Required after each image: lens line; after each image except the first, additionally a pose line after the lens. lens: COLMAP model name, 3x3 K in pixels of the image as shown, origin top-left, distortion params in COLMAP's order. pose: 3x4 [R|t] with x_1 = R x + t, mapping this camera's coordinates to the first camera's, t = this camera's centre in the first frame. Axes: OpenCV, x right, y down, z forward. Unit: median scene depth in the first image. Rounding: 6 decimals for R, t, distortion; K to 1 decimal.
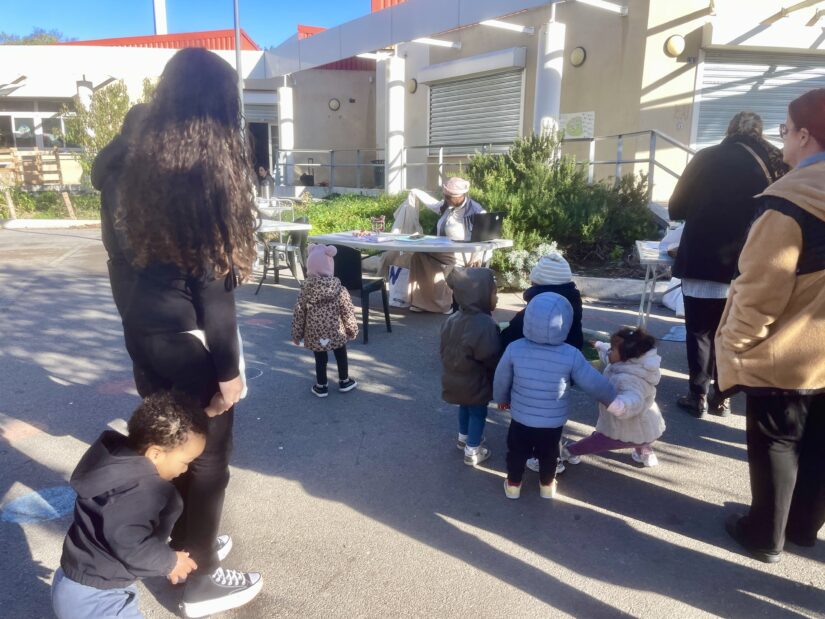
lens RADIAL K [[599.6, 0, 412.5], [0, 599.6, 309.5], [0, 0, 1]] dist [0.010988, -0.000904]
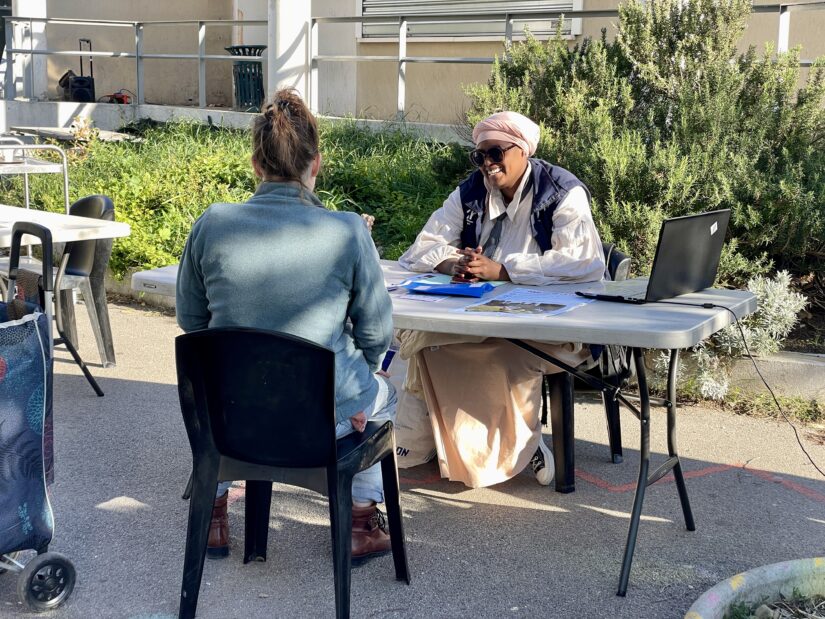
lens RADIAL K [[1109.2, 0, 412.5], [0, 1109.2, 309.5], [0, 0, 1]] dist [0.022997, 0.007558]
pose [[0.991013, -0.014523, 0.132972, -0.056080], [0.015996, 0.999822, -0.010016, -0.051857], [-0.132802, 0.012054, 0.991069, 0.200283]]
